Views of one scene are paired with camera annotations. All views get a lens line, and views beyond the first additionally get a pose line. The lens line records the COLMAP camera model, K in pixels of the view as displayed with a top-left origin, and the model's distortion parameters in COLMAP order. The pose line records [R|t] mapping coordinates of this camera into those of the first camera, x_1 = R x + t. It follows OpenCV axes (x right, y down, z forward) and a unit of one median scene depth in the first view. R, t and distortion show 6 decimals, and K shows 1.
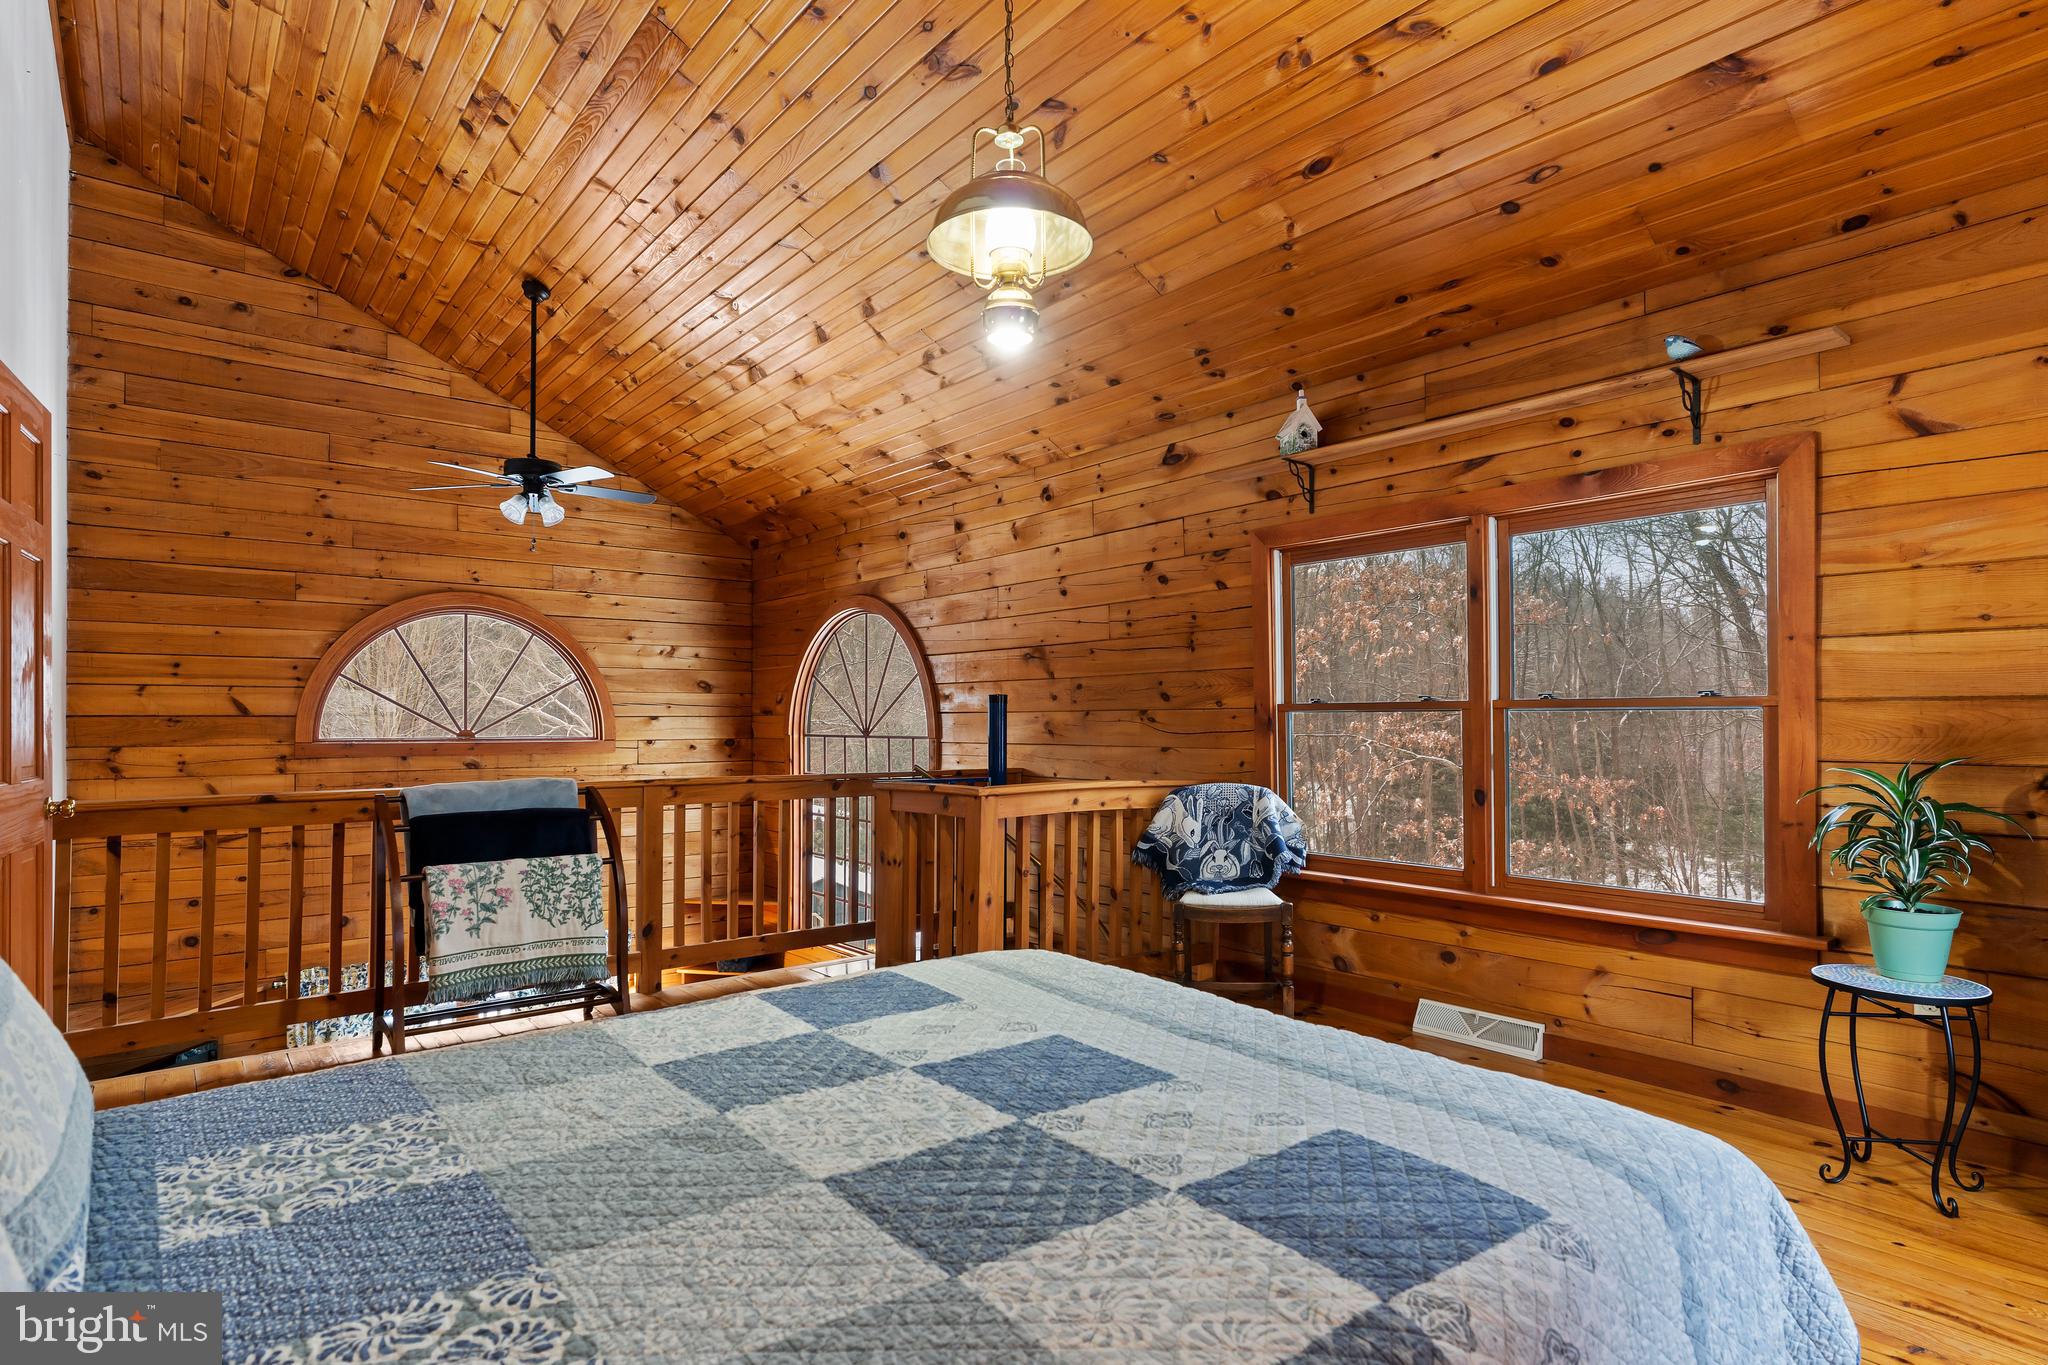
lens RADIAL K [[1063.6, 0, 1025.1], [0, 1063.6, 713.3], [0, 0, 1]] dist [-0.003207, 0.000569]
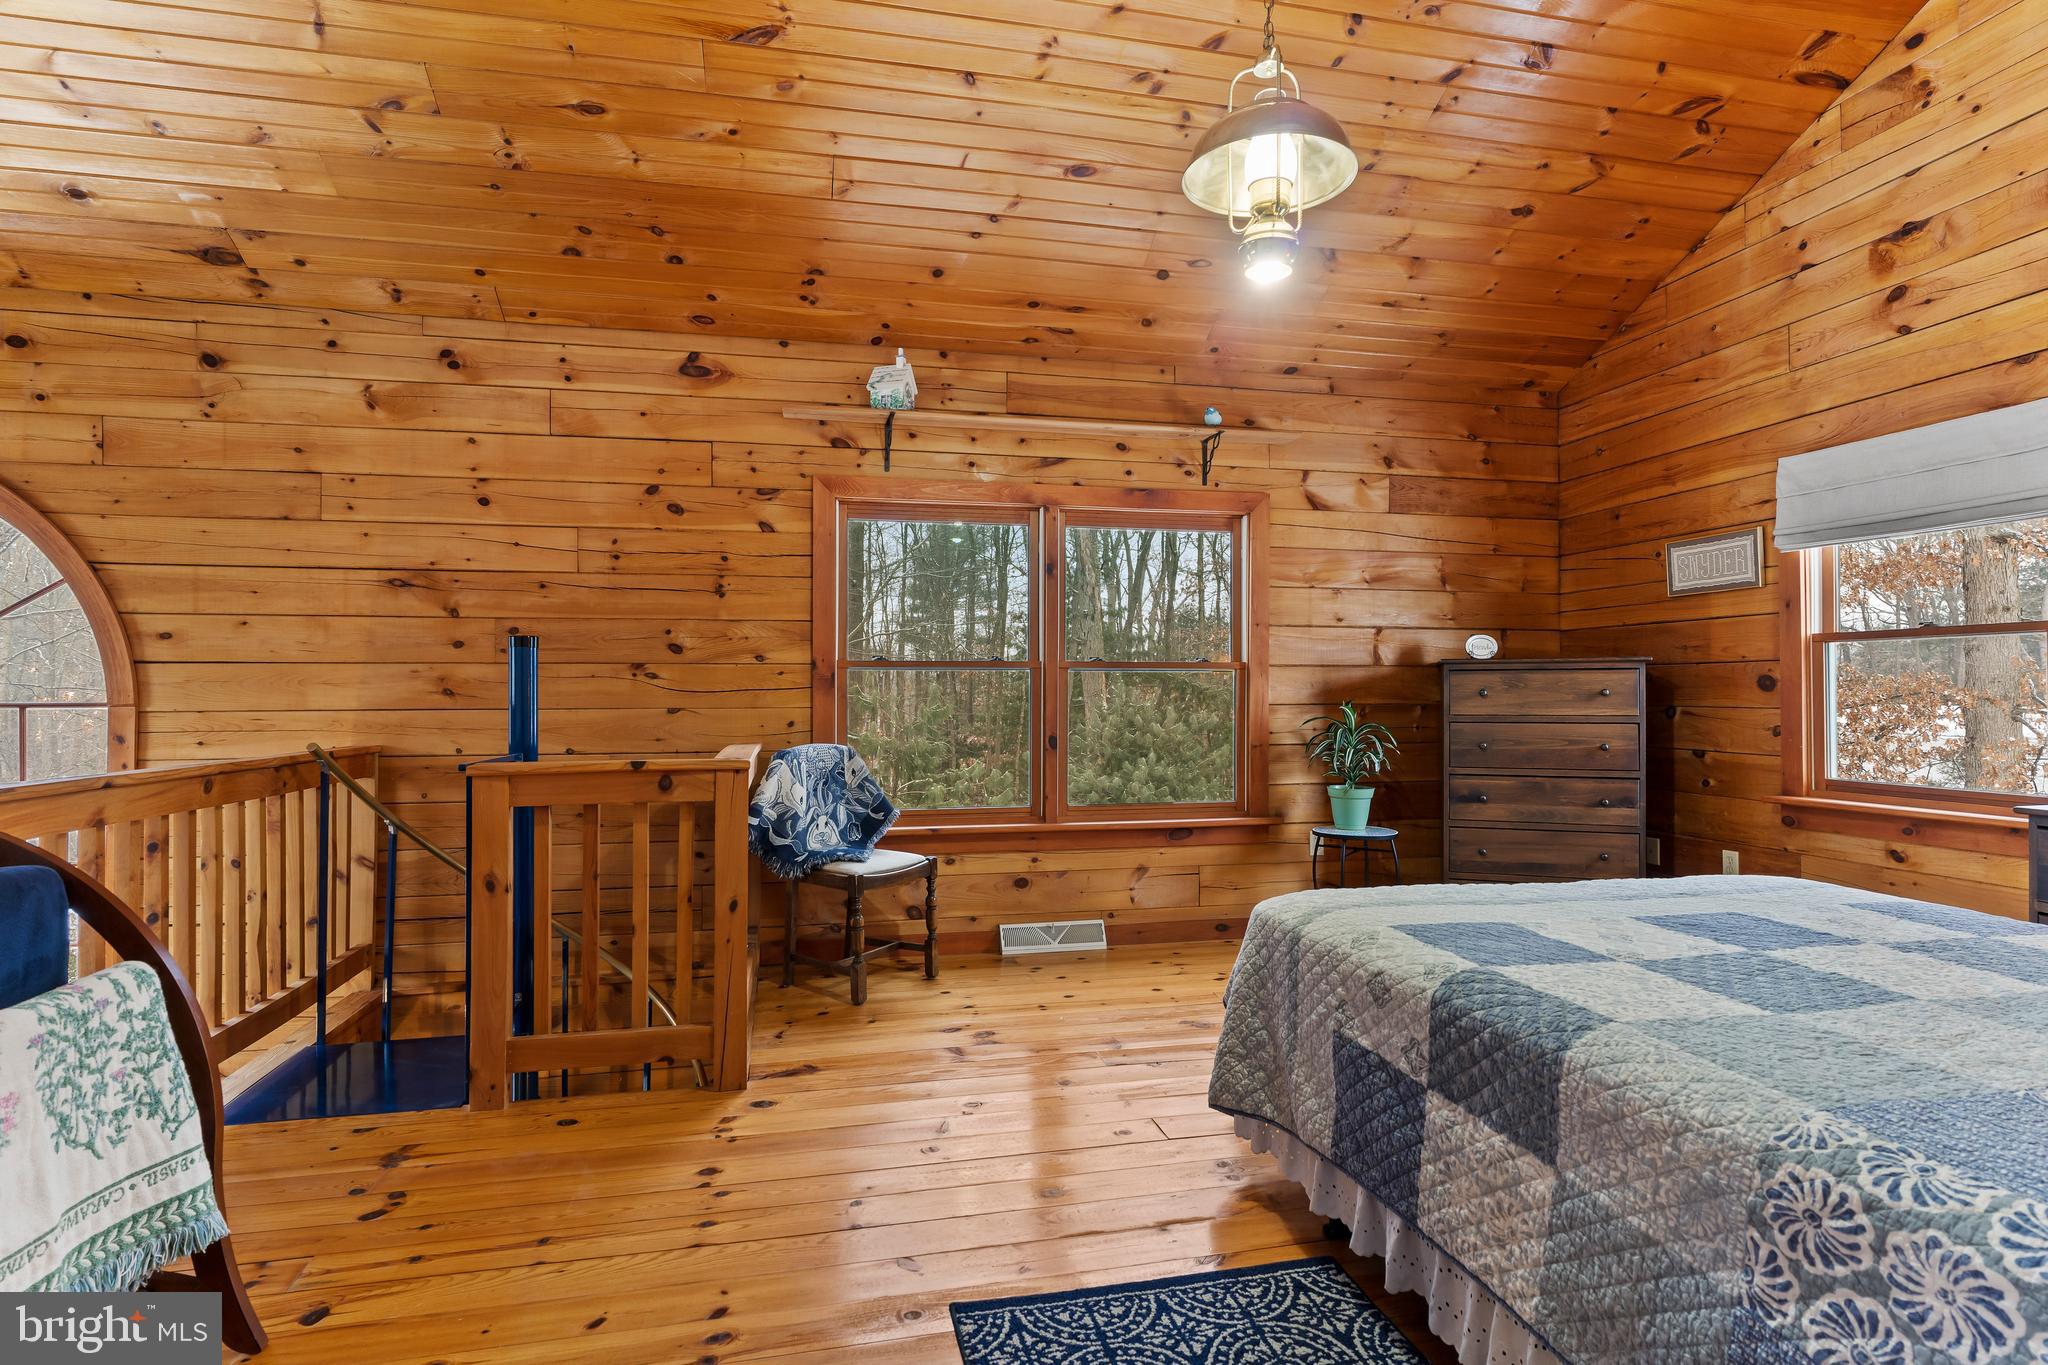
lens RADIAL K [[1042.8, 0, 1016.9], [0, 1042.8, 680.6], [0, 0, 1]] dist [-0.011042, 0.007221]
pose [[0.454993, 0.011250, 0.890424, -0.550133], [-0.006490, 0.999936, -0.009317, 0.018324], [-0.890471, -0.001540, 0.455037, 0.441222]]
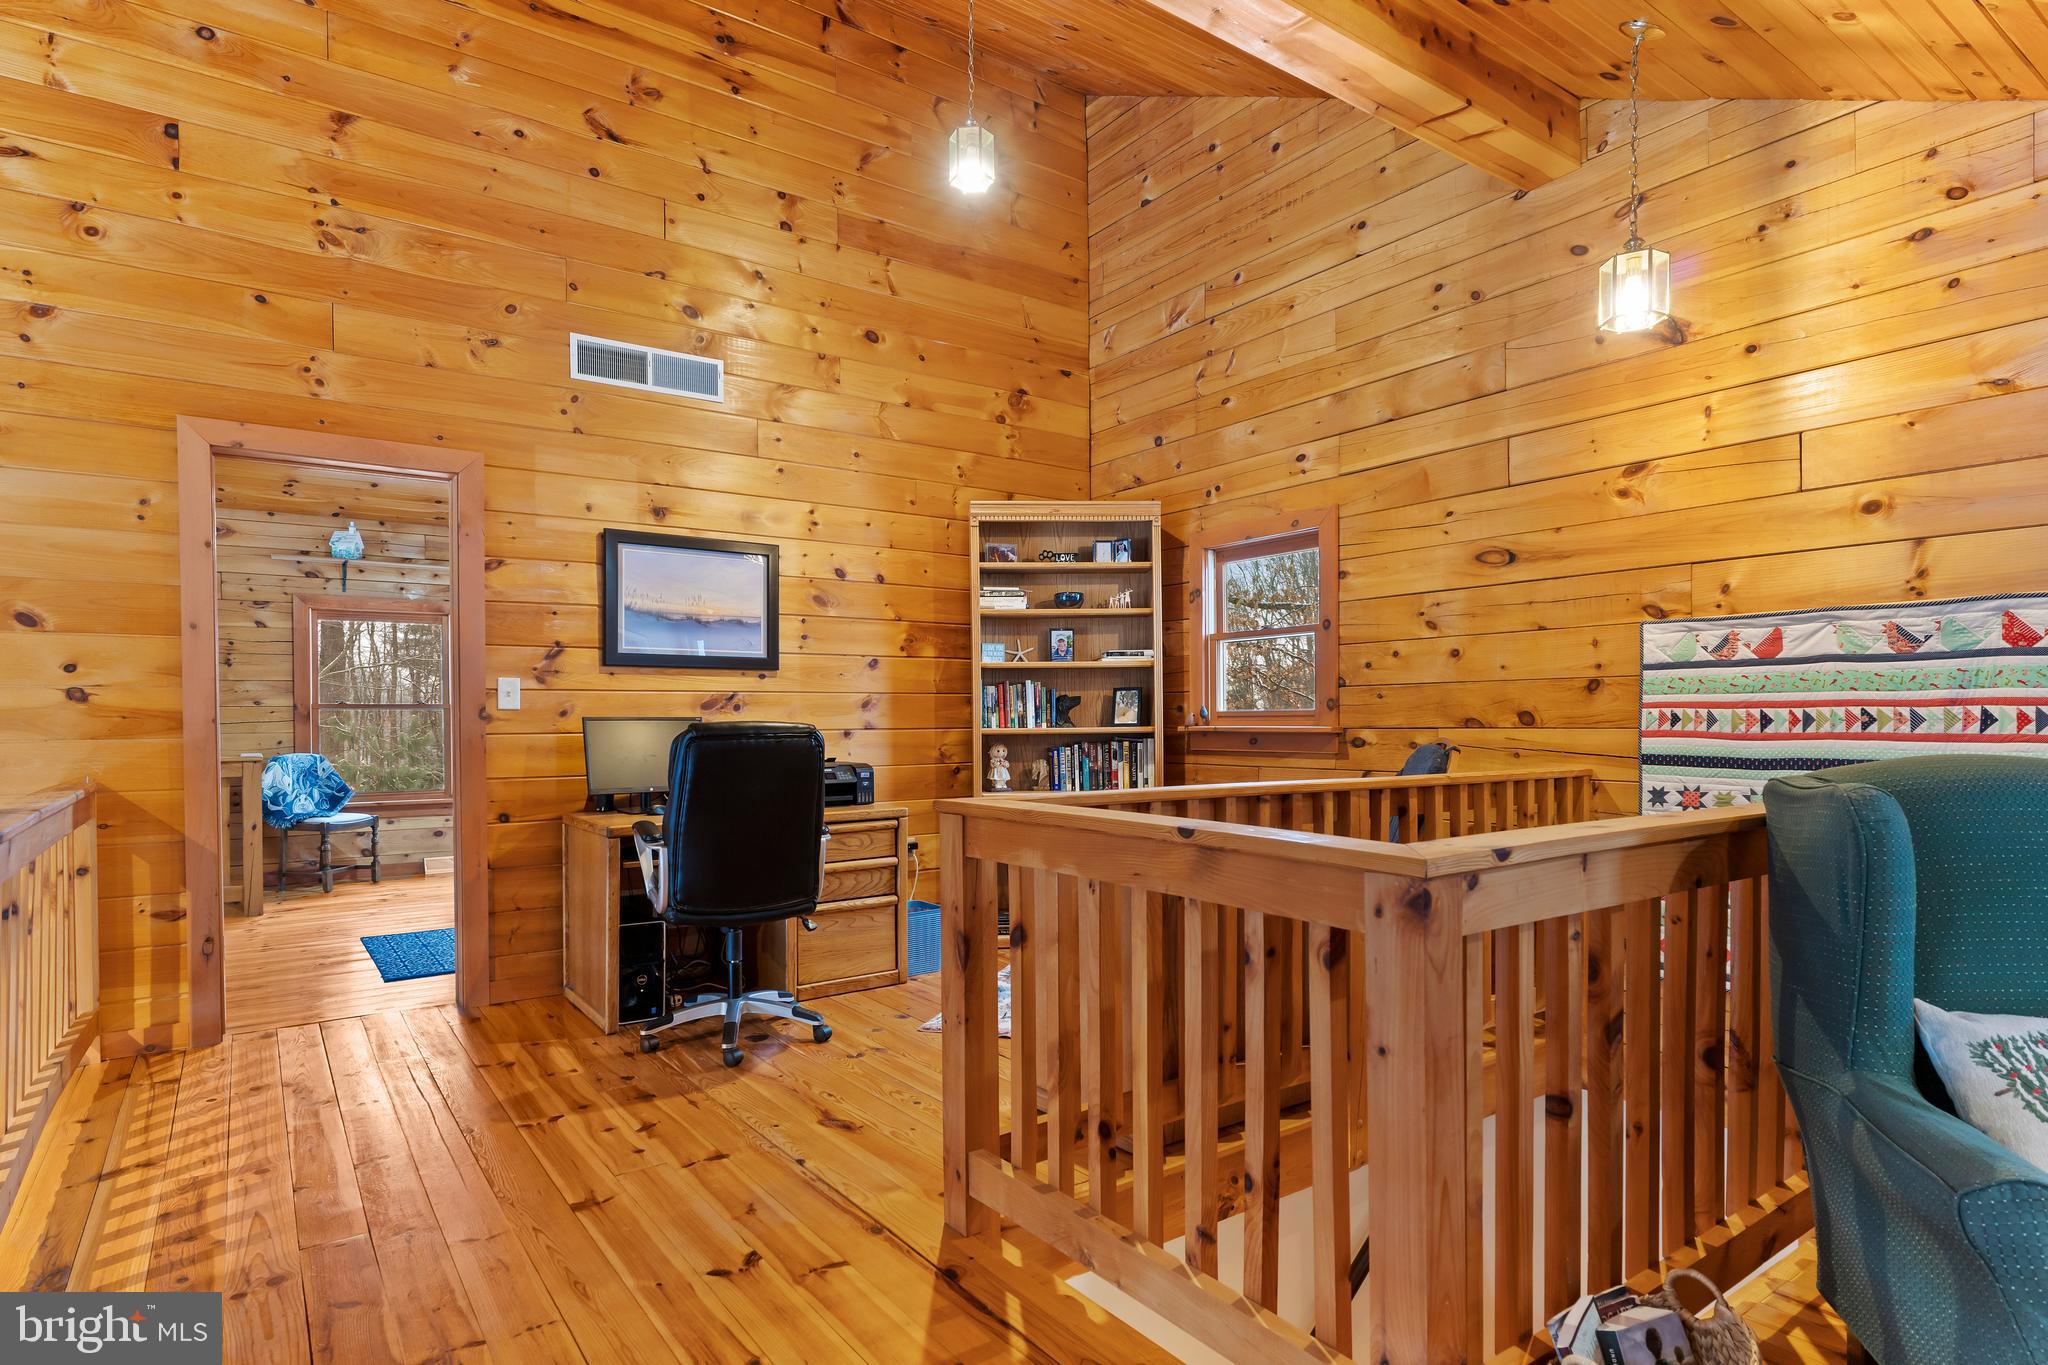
lens RADIAL K [[1099.8, 0, 1010.7], [0, 1099.8, 735.4], [0, 0, 1]] dist [-0.003926, 0.000170]
pose [[0.078899, -0.013721, 0.996788, -1.393147], [-0.003278, 0.999896, 0.014023, 0.012362], [-0.996877, -0.004374, 0.078846, -0.197429]]
